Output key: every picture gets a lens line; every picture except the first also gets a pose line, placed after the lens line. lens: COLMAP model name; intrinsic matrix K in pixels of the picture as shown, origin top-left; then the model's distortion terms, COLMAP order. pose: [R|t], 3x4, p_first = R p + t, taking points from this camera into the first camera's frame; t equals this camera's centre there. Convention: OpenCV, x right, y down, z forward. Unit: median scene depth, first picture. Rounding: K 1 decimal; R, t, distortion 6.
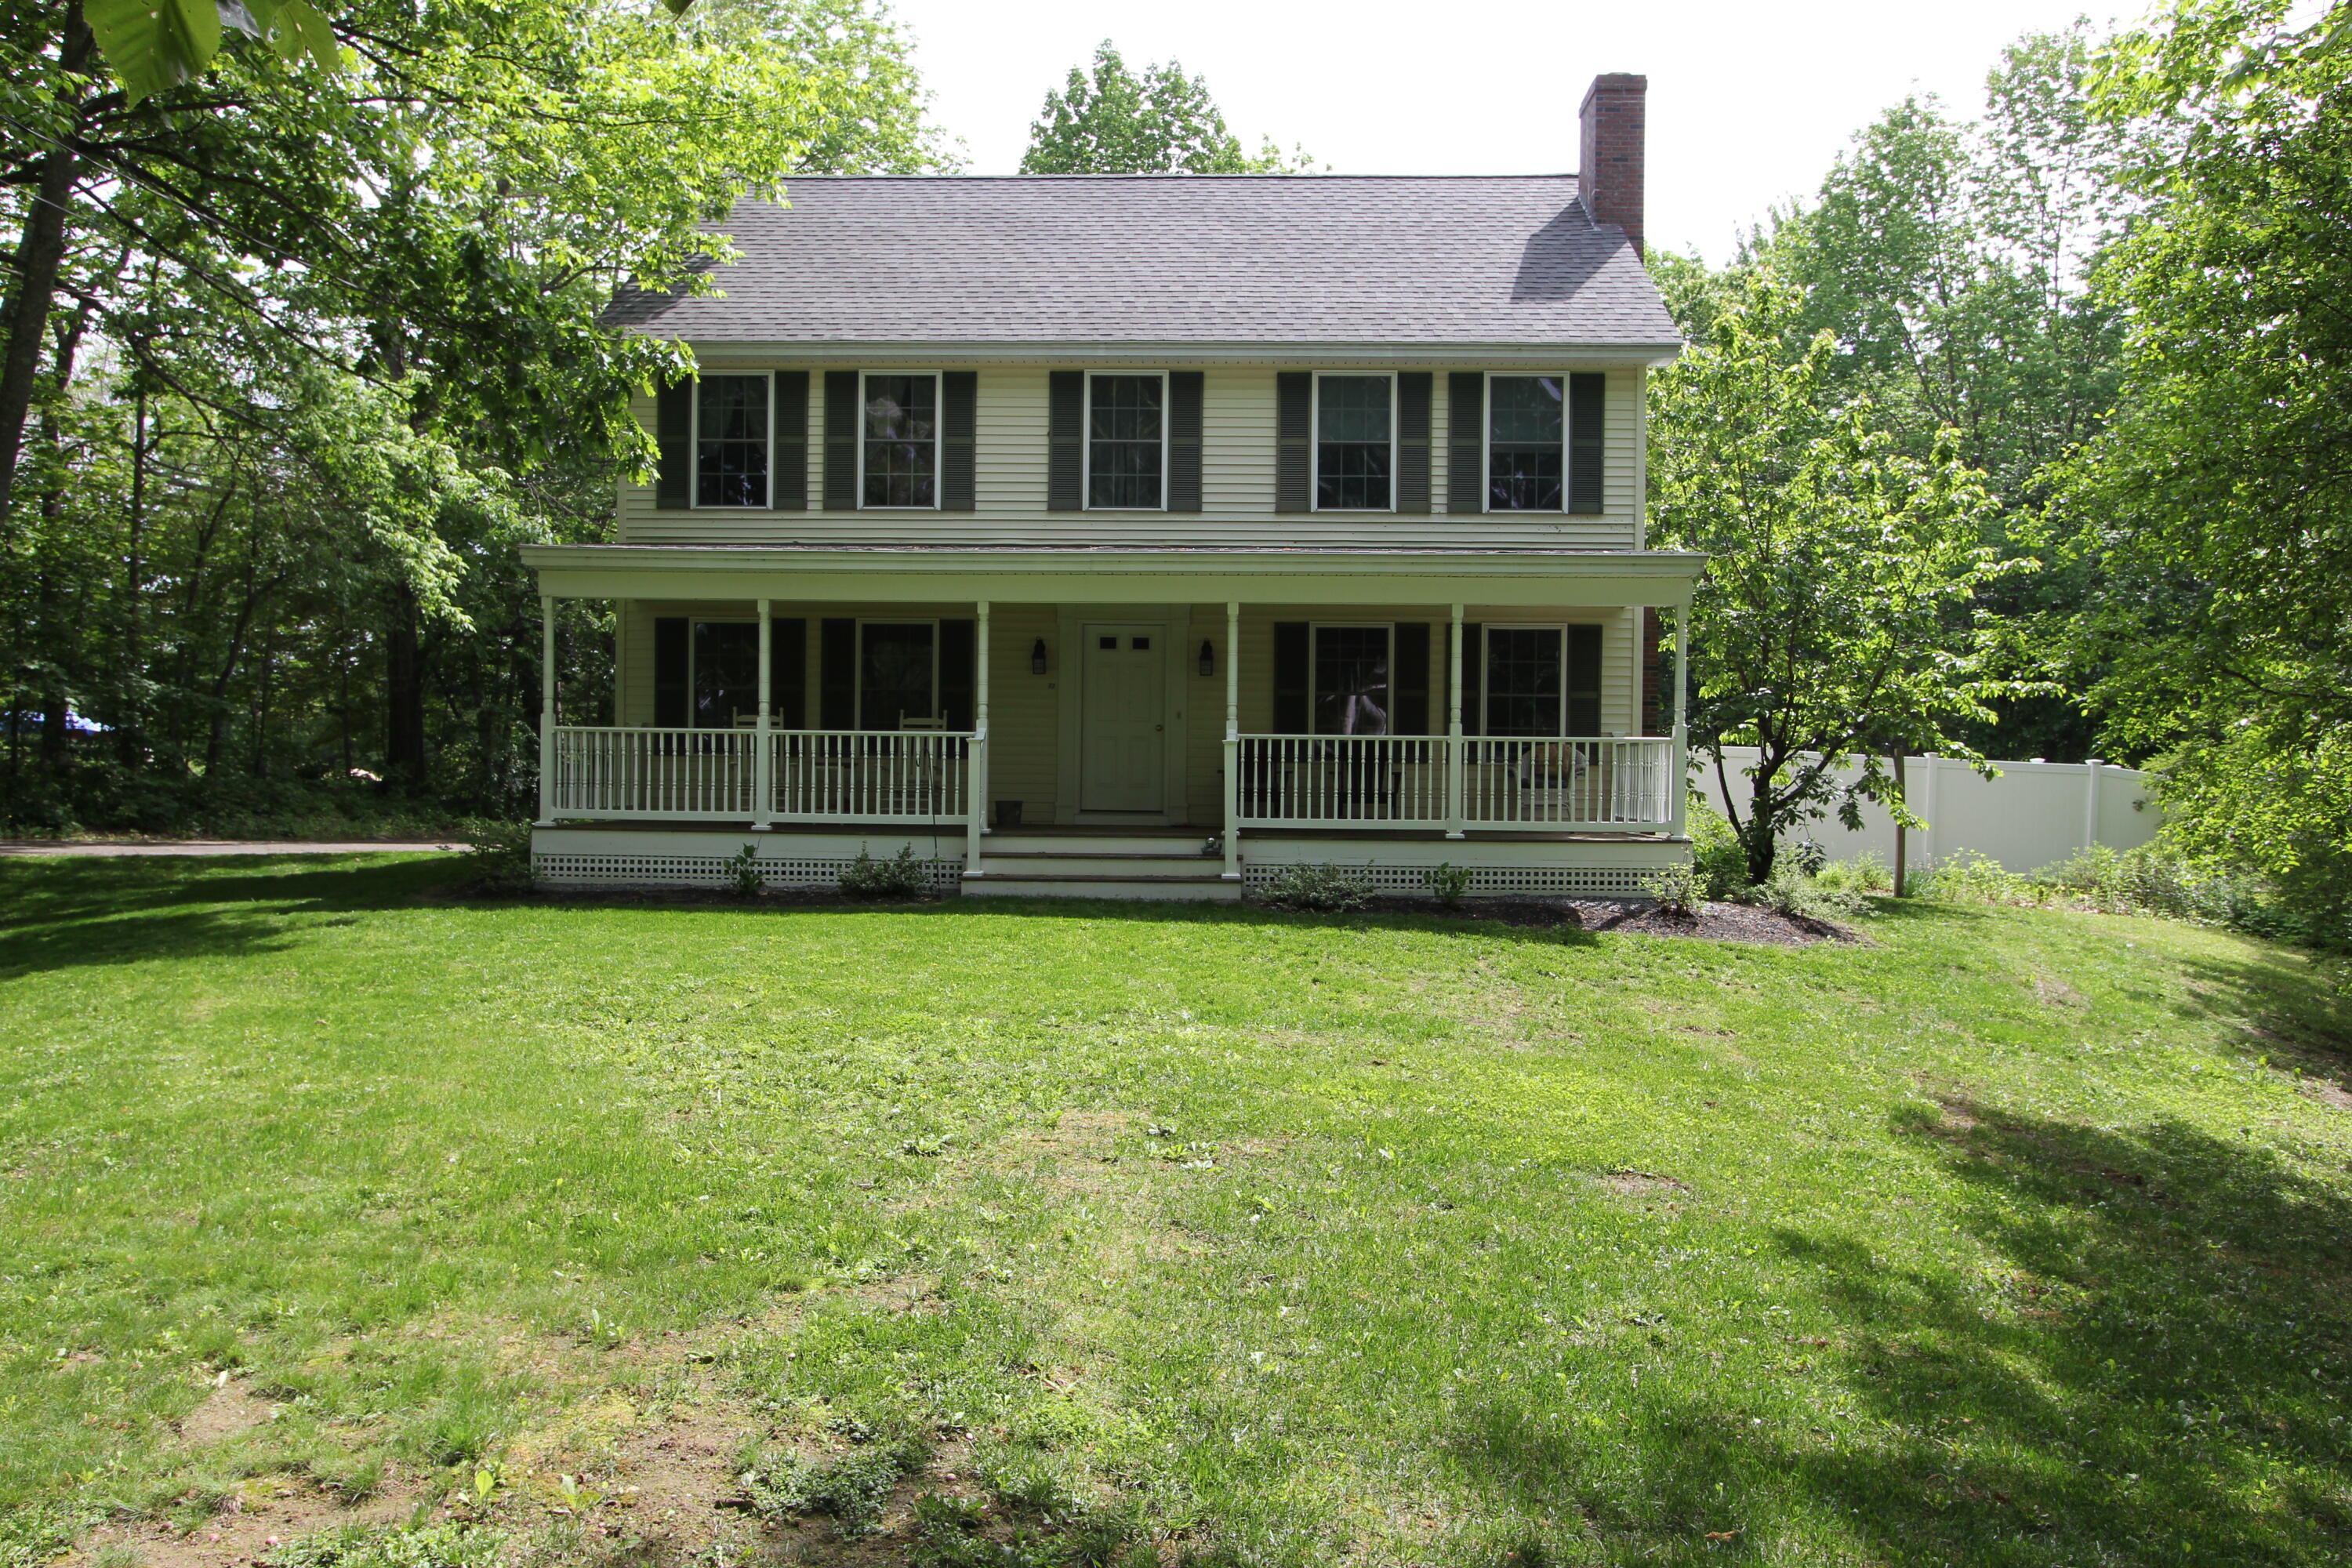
lens RADIAL K [[1537.8, 0, 1170.8], [0, 1537.8, 803.8], [0, 0, 1]] dist [0.037137, -0.000434]
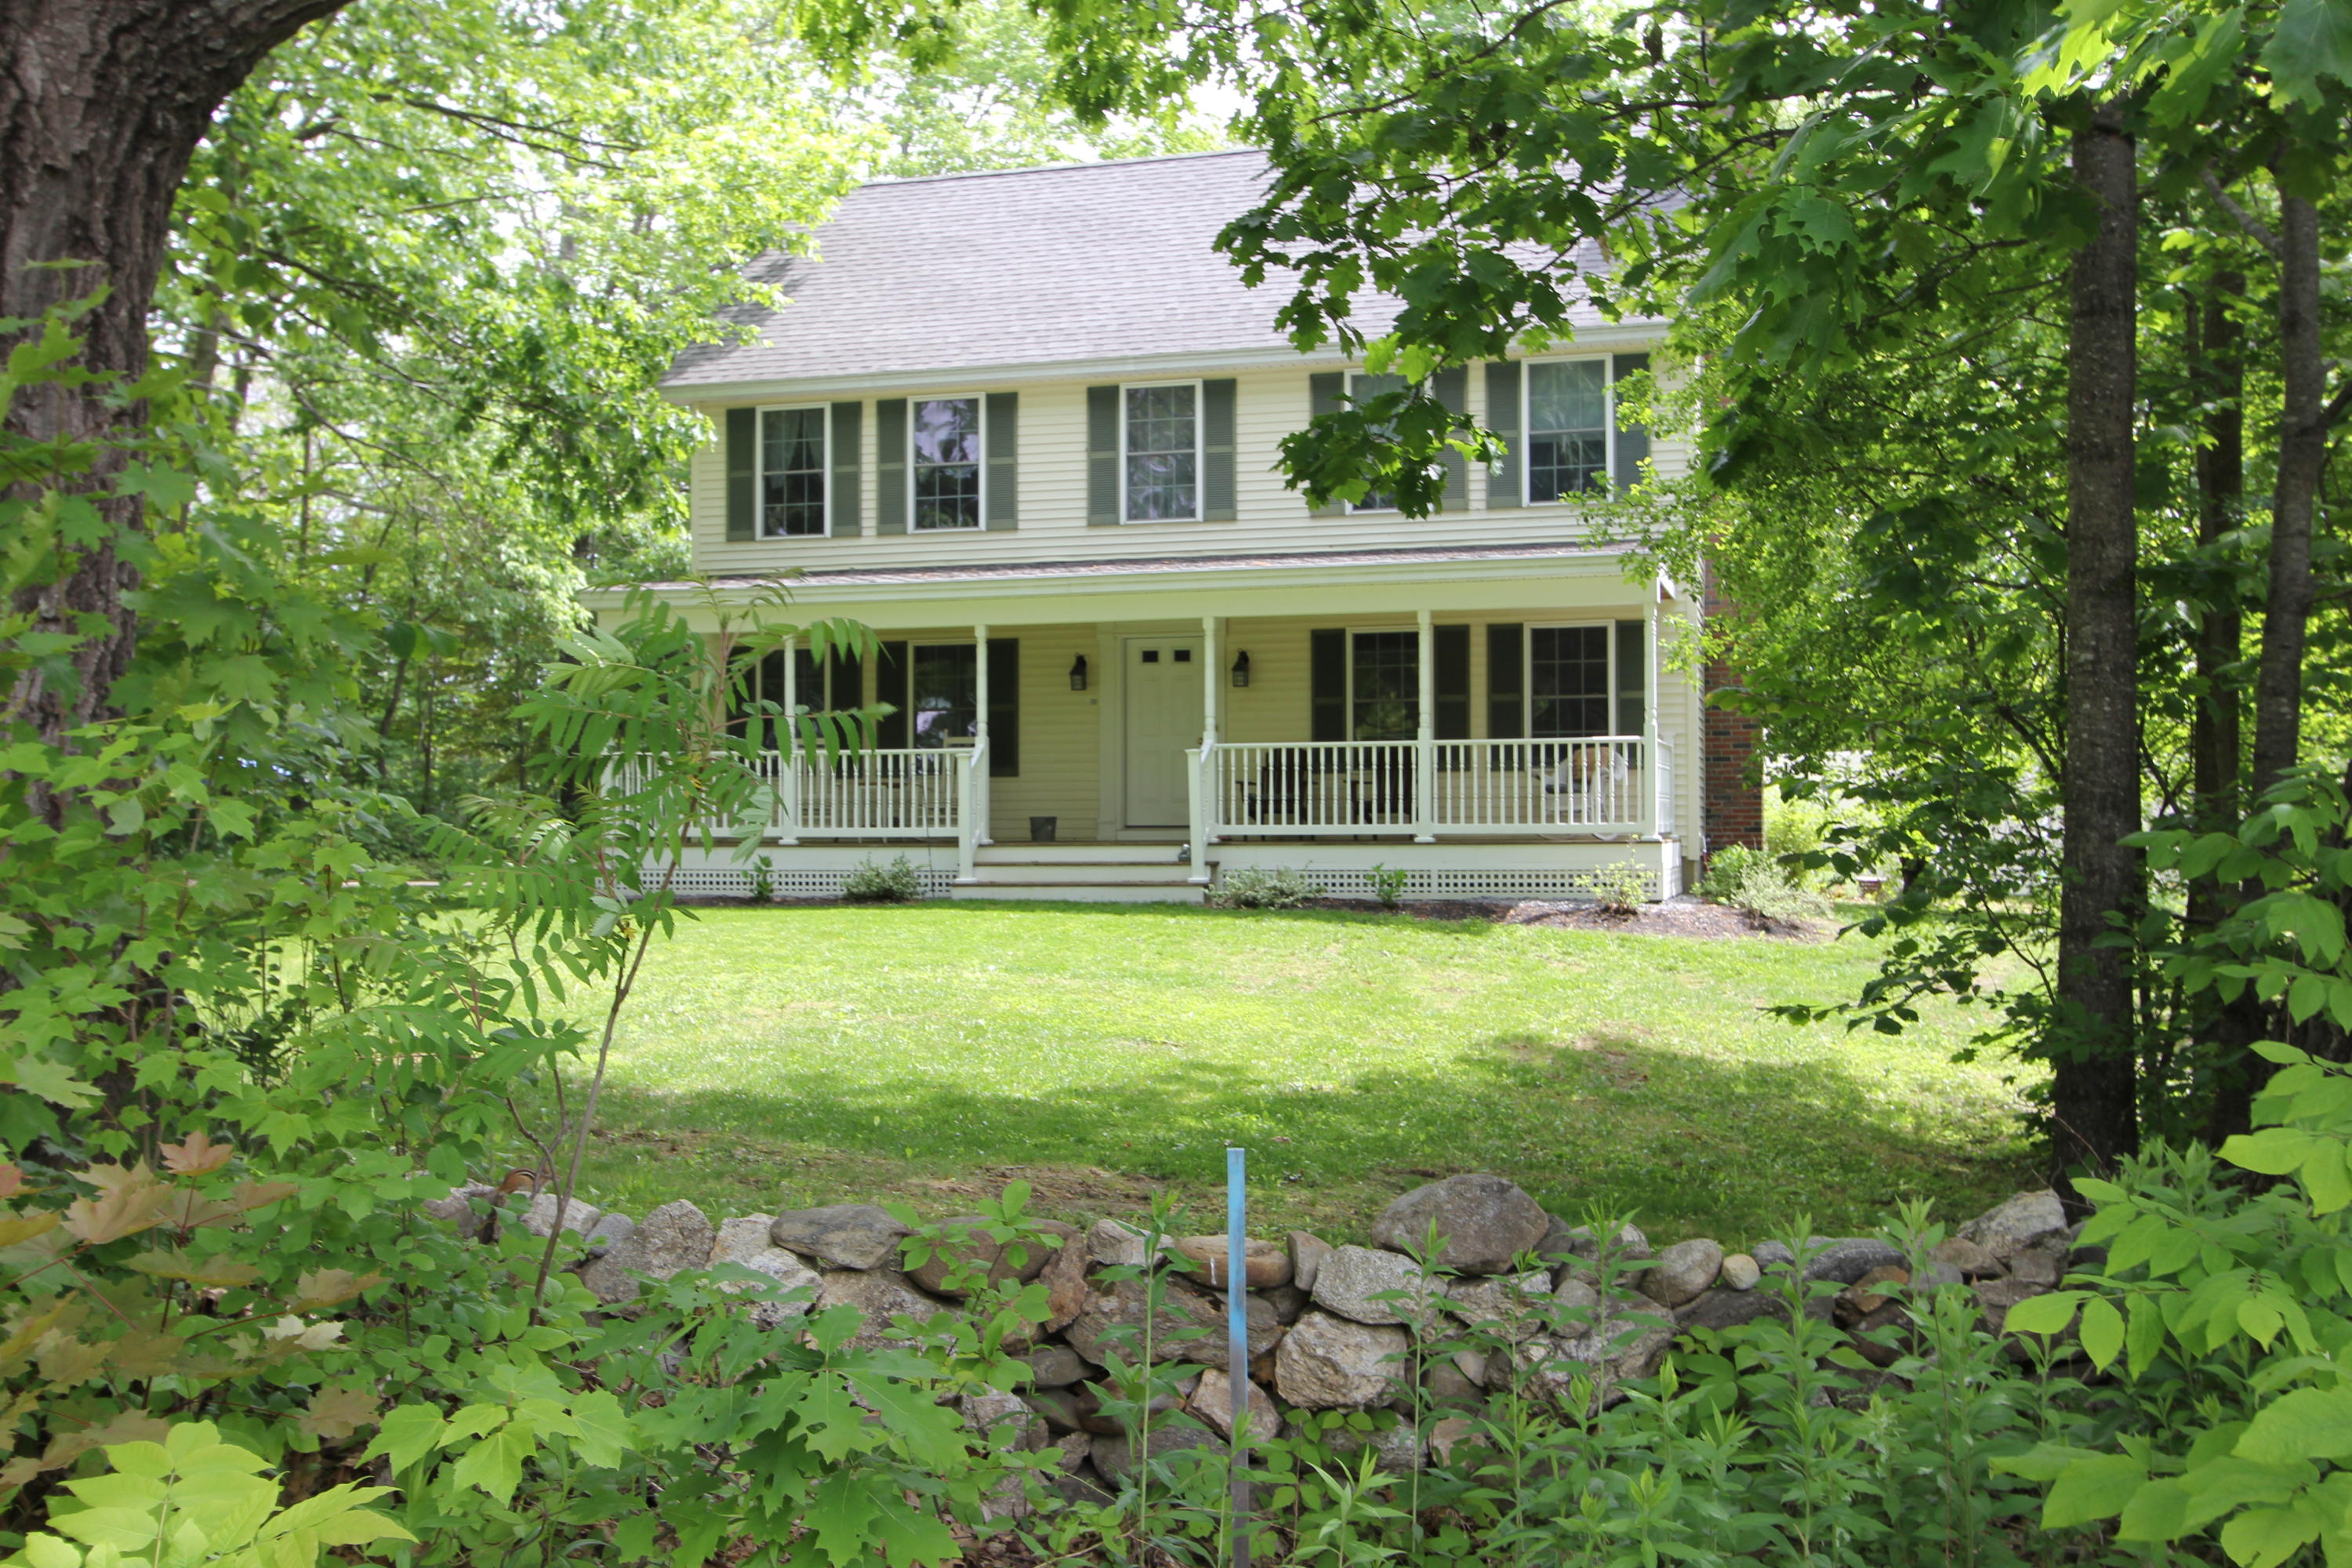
lens RADIAL K [[2242.5, 0, 1176.0], [0, 2242.5, 784.0], [0, 0, 1]] dist [0.124699, 0.001206]
pose [[0.971500, -0.020773, -0.236128, 0.319281], [0.014514, 0.999497, -0.028211, 0.020063], [0.236595, 0.023980, 0.971312, -0.403820]]
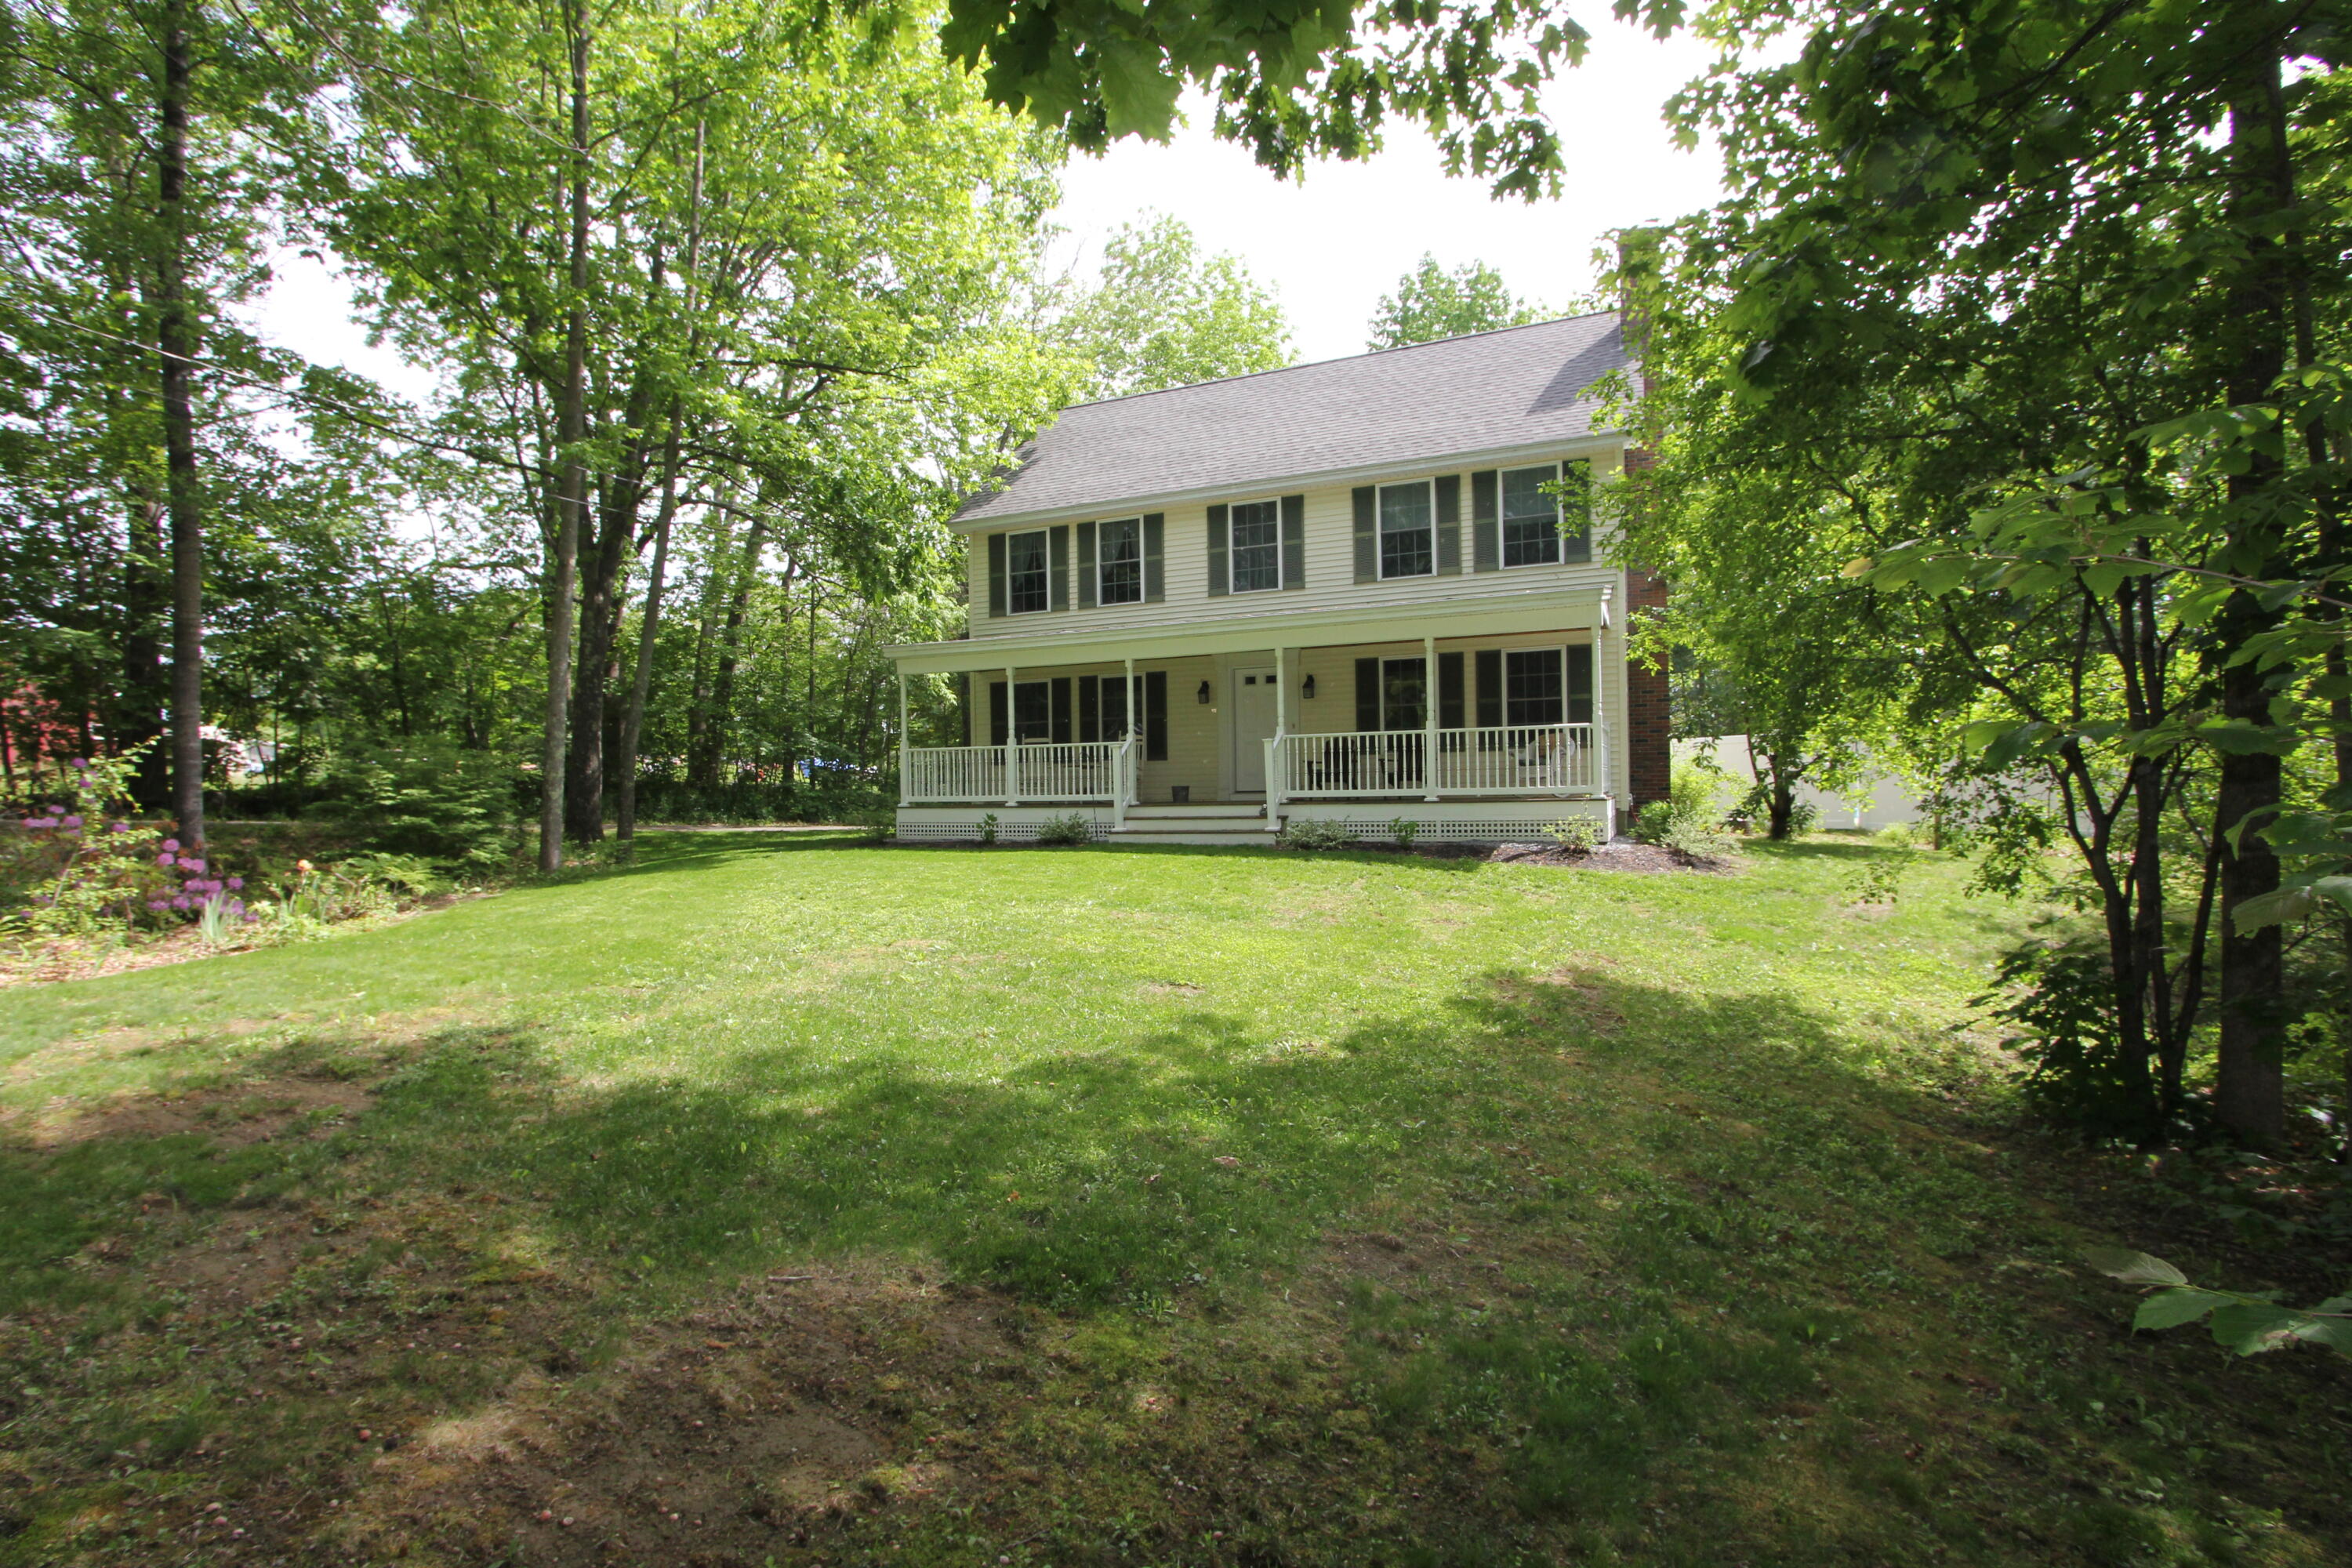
lens RADIAL K [[1113.5, 0, 1163.1], [0, 1113.5, 780.5], [0, 0, 1]] dist [0.001105, 0.000996]
pose [[0.928614, -0.030211, -0.369814, 0.286728], [0.024609, 0.999500, -0.019859, 0.015040], [0.370229, 0.009341, 0.928893, -0.051689]]
